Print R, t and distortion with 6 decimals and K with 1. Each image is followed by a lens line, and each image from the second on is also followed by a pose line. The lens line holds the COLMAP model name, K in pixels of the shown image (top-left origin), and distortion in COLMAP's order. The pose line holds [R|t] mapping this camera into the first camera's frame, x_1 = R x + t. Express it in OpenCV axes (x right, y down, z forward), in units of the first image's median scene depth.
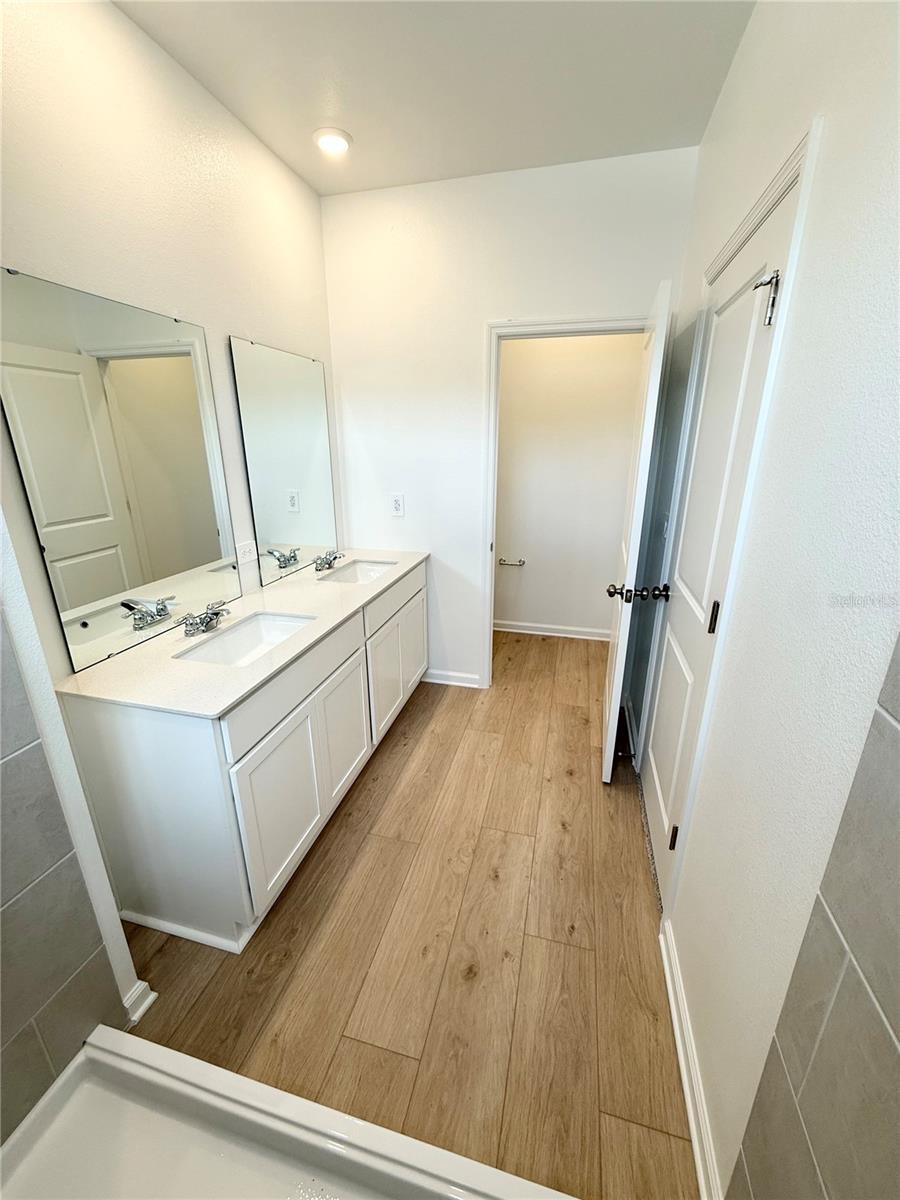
lens RADIAL K [[475.3, 0, 453.4], [0, 475.3, 594.6], [0, 0, 1]] dist [-0.002263, -0.000033]
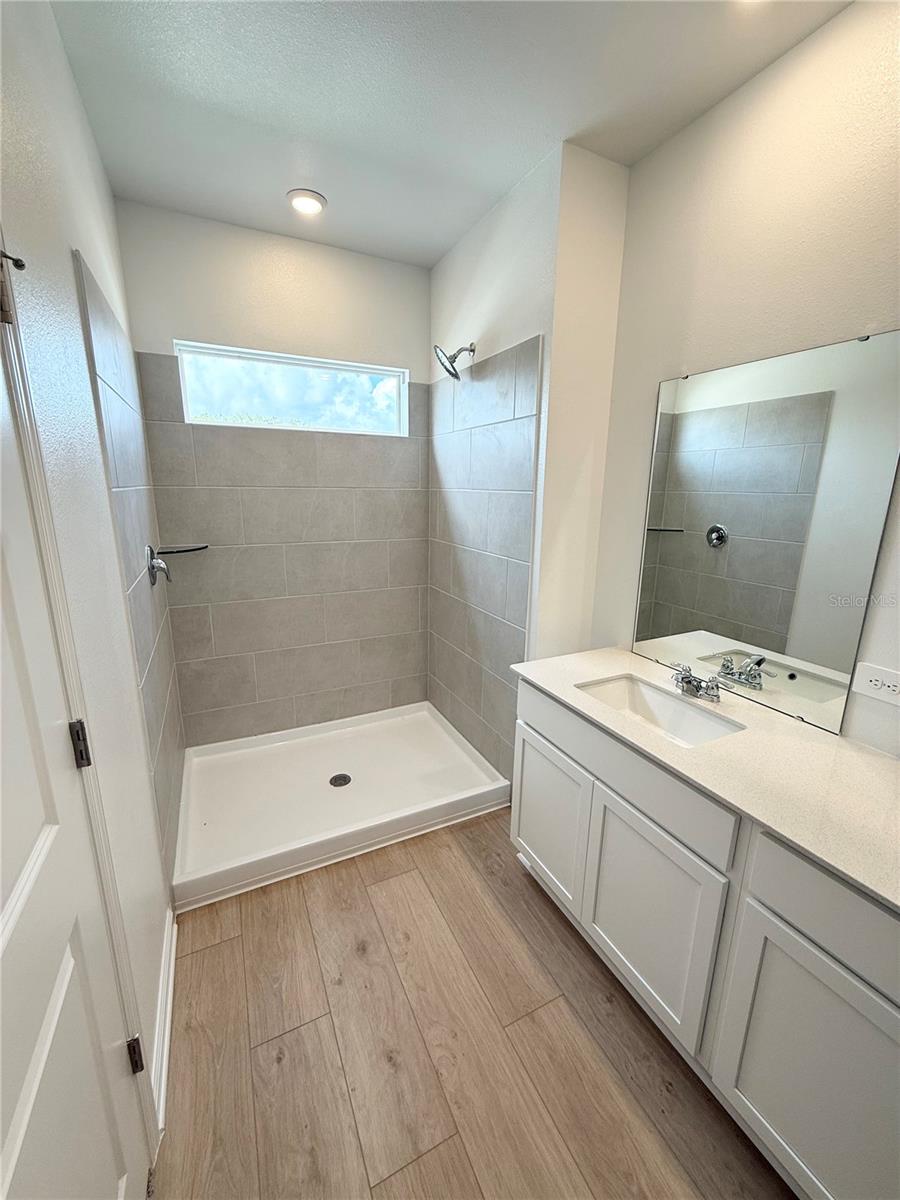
lens RADIAL K [[475.3, 0, 453.4], [0, 475.3, 594.6], [0, 0, 1]] dist [-0.002263, -0.000033]
pose [[-0.756939, 0.135440, -0.639296, 0.440045], [-0.214930, 0.872262, 0.439278, -0.441107], [0.617129, 0.469910, -0.631139, 1.326234]]
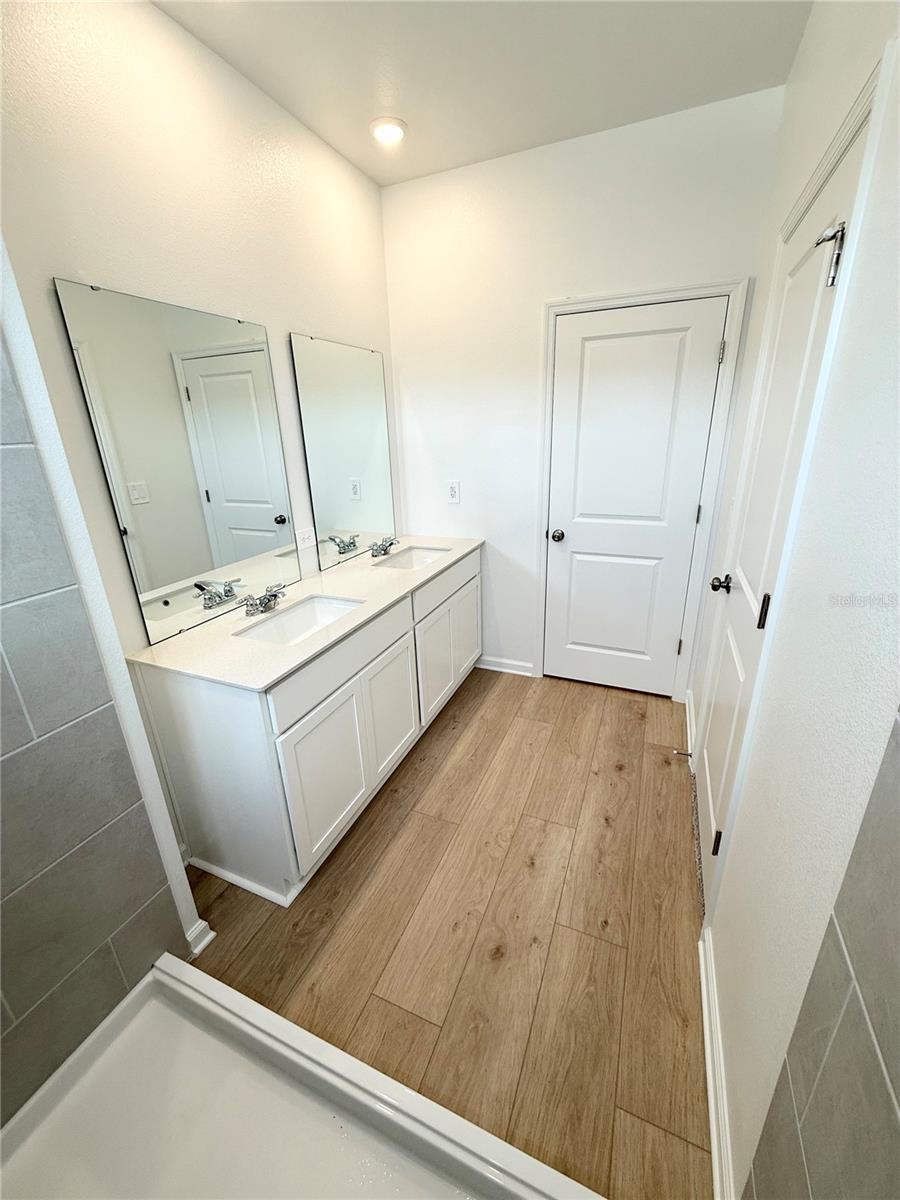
lens RADIAL K [[475.3, 0, 453.4], [0, 475.3, 594.6], [0, 0, 1]] dist [-0.002263, -0.000033]
pose [[0.988228, 0.021987, -0.151403, 0.072646], [-0.017786, 0.999420, 0.029048, -0.001008], [0.151954, -0.026013, 0.988045, -0.002379]]
